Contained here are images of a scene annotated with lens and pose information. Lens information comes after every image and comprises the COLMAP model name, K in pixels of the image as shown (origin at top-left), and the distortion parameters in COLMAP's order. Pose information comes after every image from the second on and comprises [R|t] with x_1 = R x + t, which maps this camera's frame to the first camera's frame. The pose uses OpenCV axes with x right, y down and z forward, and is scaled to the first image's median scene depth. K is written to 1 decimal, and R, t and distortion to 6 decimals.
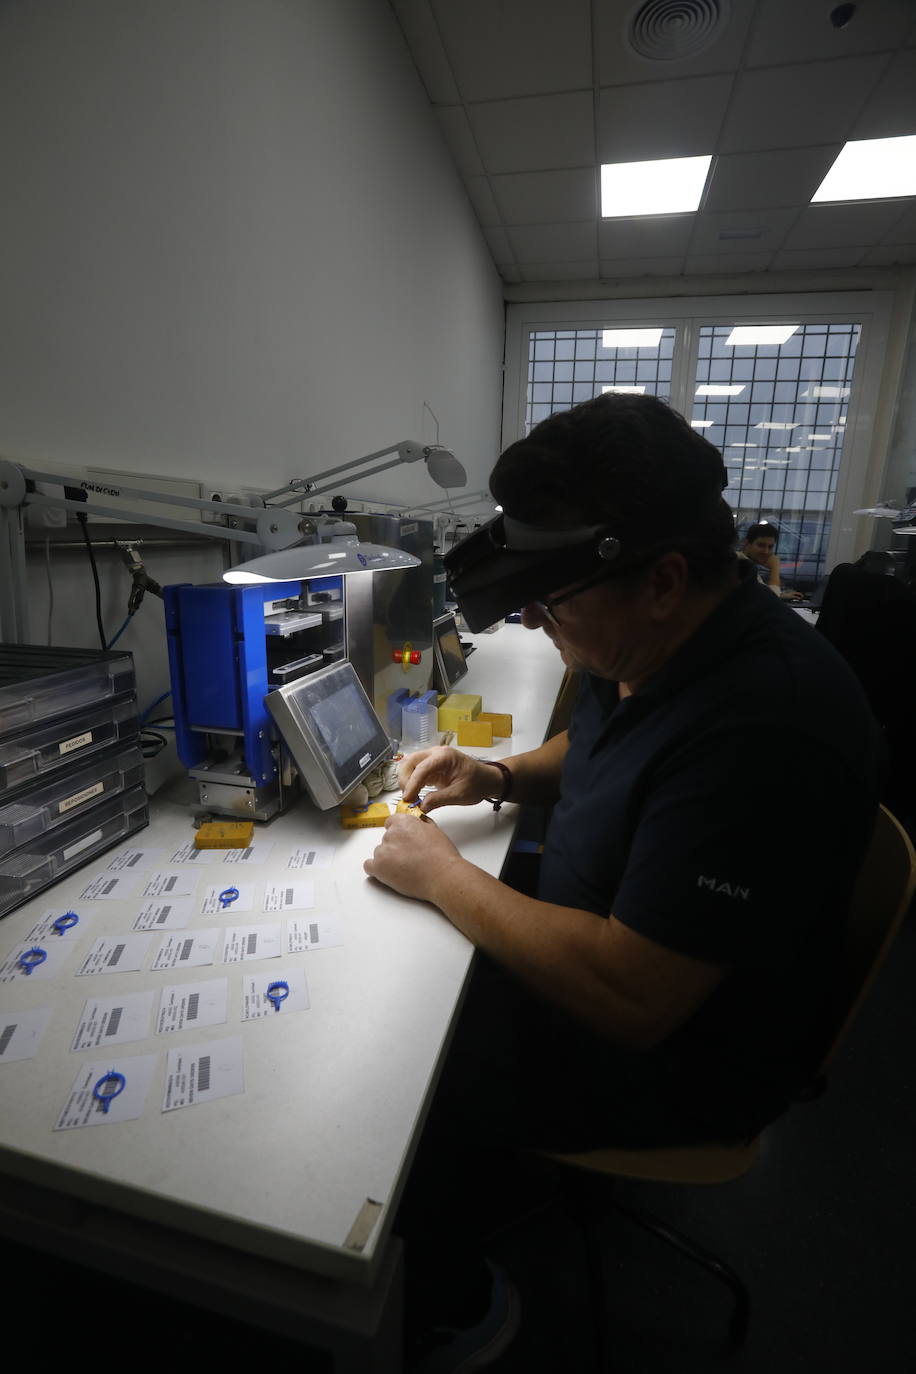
lens RADIAL K [[631.8, 0, 460.9], [0, 631.8, 683.0], [0, 0, 1]] dist [-0.087256, 0.042925]
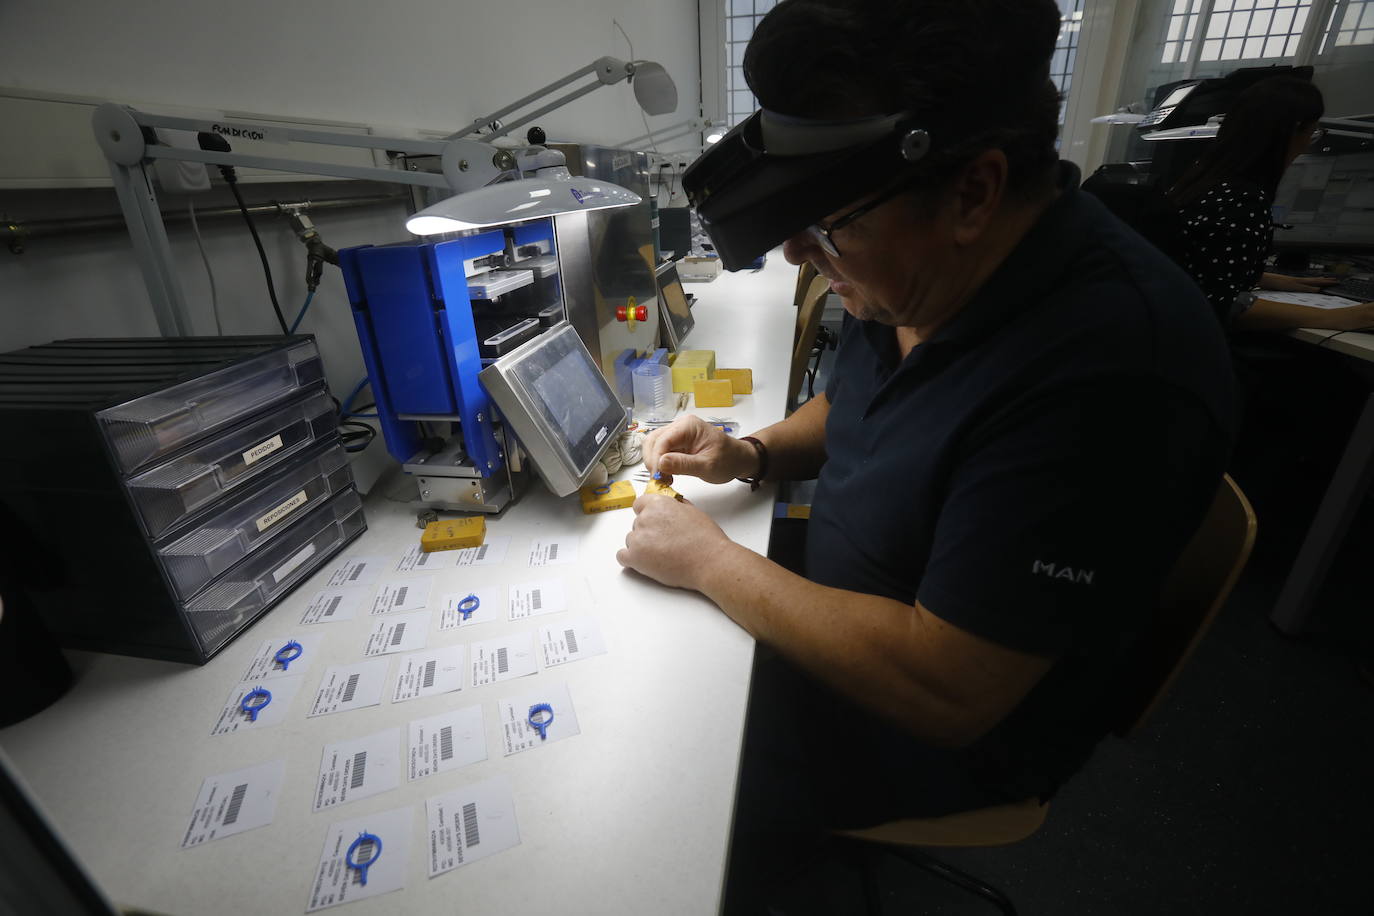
lens RADIAL K [[631.8, 0, 687.0], [0, 631.8, 458.0], [0, 0, 1]] dist [-0.087256, 0.042925]
pose [[0.996821, -0.079075, 0.009763, -0.047877], [0.075809, 0.979012, 0.189177, -0.005297], [-0.024518, -0.187836, 0.981894, 0.136501]]
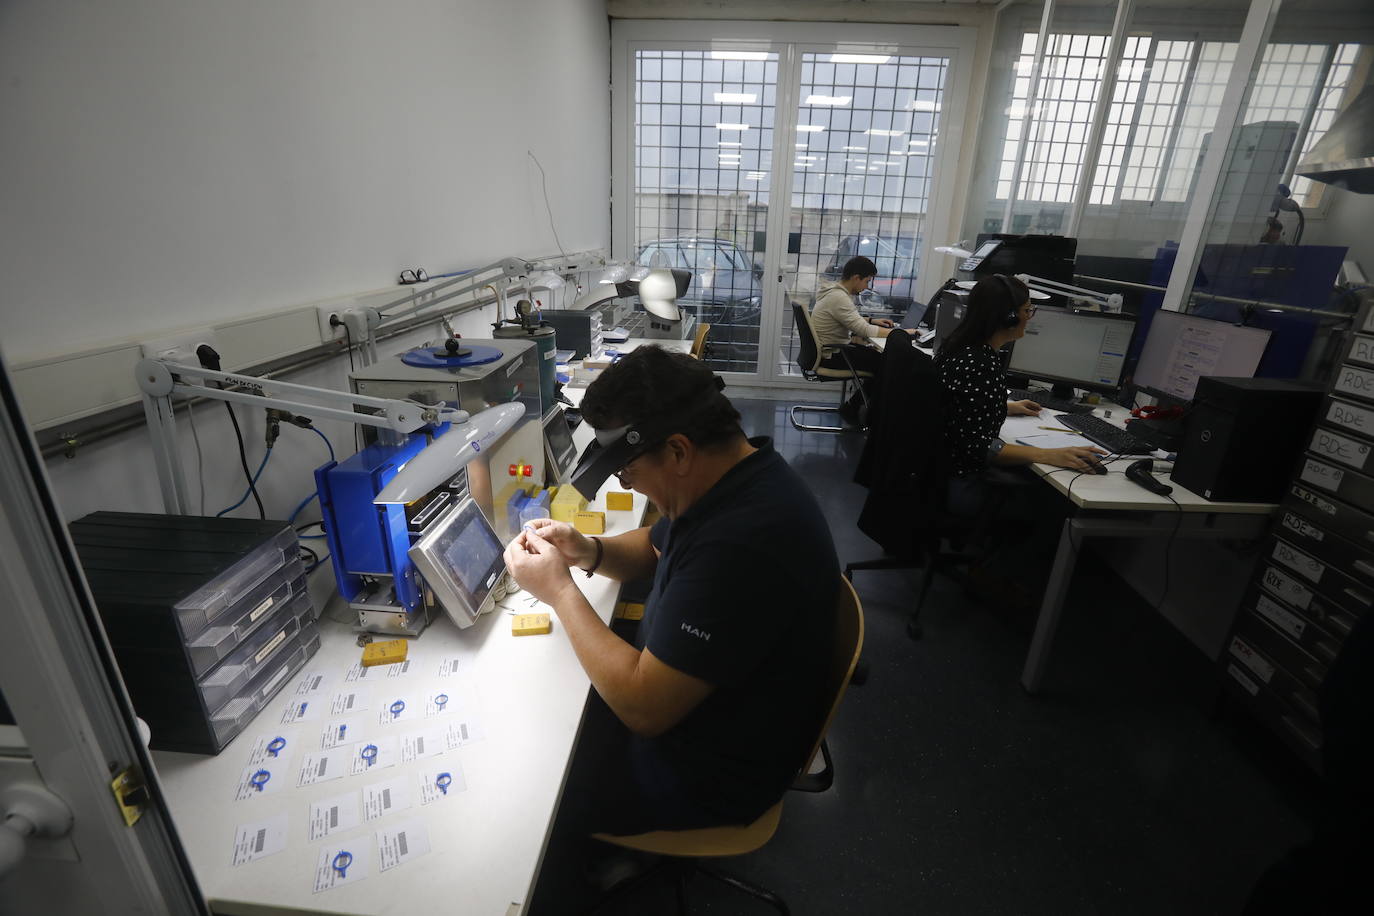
lens RADIAL K [[631.8, 0, 687.0], [0, 631.8, 458.0], [0, 0, 1]] dist [-0.087256, 0.042925]
pose [[0.987381, -0.054127, 0.148825, 0.074358], [0.034670, 0.990861, 0.130354, -0.308785], [-0.154520, -0.123549, 0.980234, -0.314689]]
